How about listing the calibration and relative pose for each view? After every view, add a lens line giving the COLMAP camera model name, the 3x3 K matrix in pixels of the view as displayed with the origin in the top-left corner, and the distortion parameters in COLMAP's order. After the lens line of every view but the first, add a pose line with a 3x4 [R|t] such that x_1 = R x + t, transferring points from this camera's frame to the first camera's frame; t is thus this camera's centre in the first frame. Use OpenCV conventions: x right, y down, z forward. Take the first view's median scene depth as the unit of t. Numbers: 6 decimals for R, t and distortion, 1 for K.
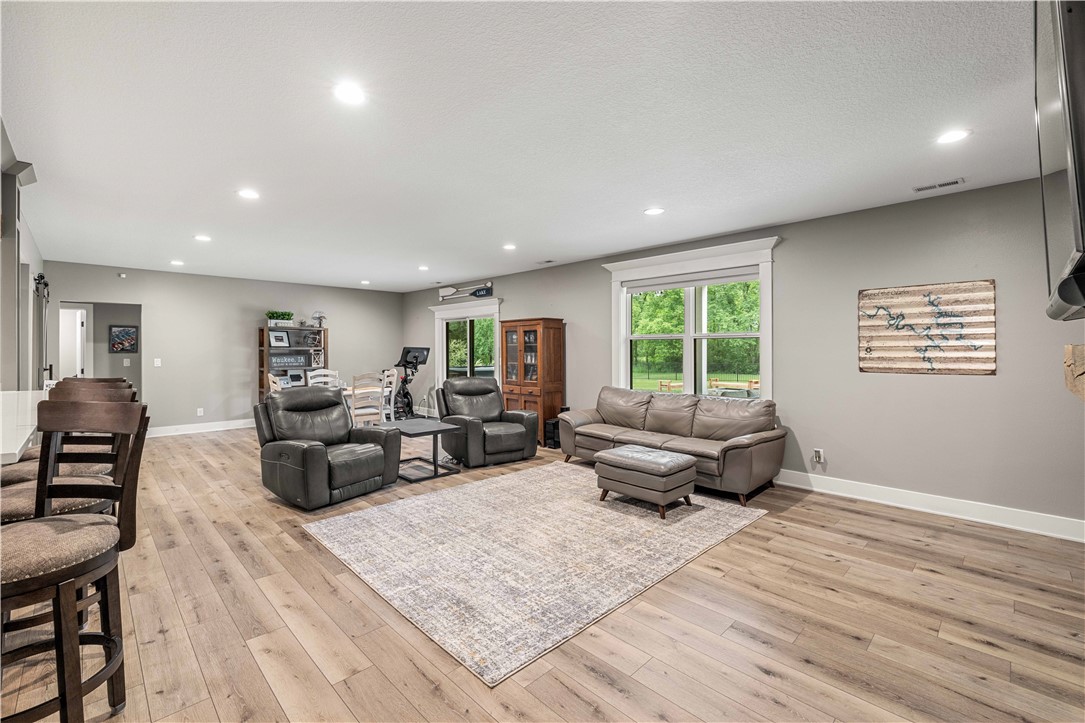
lens RADIAL K [[469.6, 0, 551.0], [0, 469.6, 358.8], [0, 0, 1]] dist [0.000279, -0.000065]
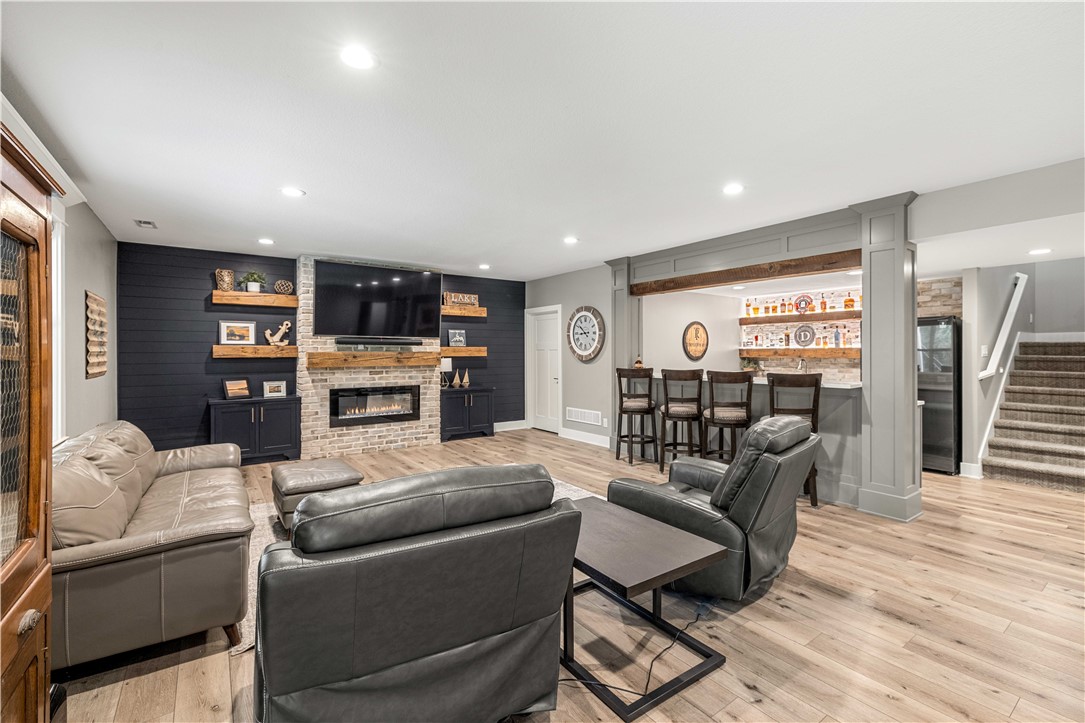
lens RADIAL K [[469.6, 0, 543.9], [0, 469.6, 354.0], [0, 0, 1]] dist [0.000279, -0.000065]
pose [[-0.985940, 0.003713, 0.167059, -0.400318], [0.006883, 0.999807, 0.018403, -0.032041], [-0.166958, 0.019294, -0.985775, 1.890806]]
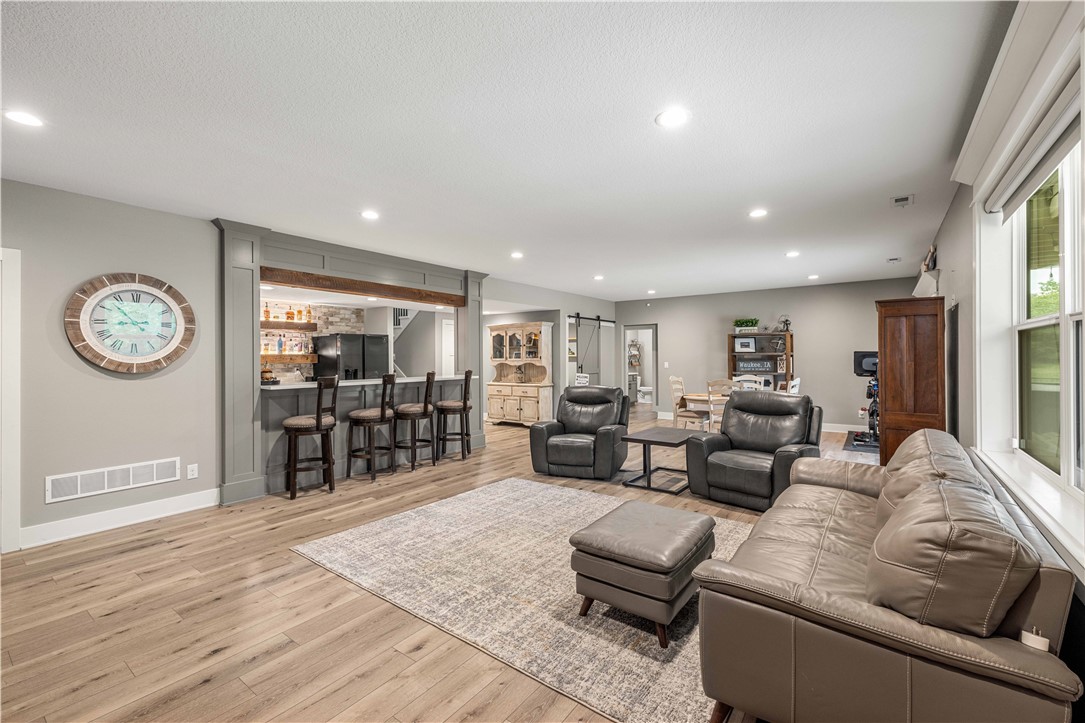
lens RADIAL K [[469.6, 0, 541.5], [0, 469.6, 363.0], [0, 0, 1]] dist [0.000279, -0.000065]
pose [[0.131492, 0.013110, -0.991230, 0.834101], [-0.012337, 0.999857, 0.011588, -0.015943], [0.991240, 0.010705, 0.131635, 0.813812]]
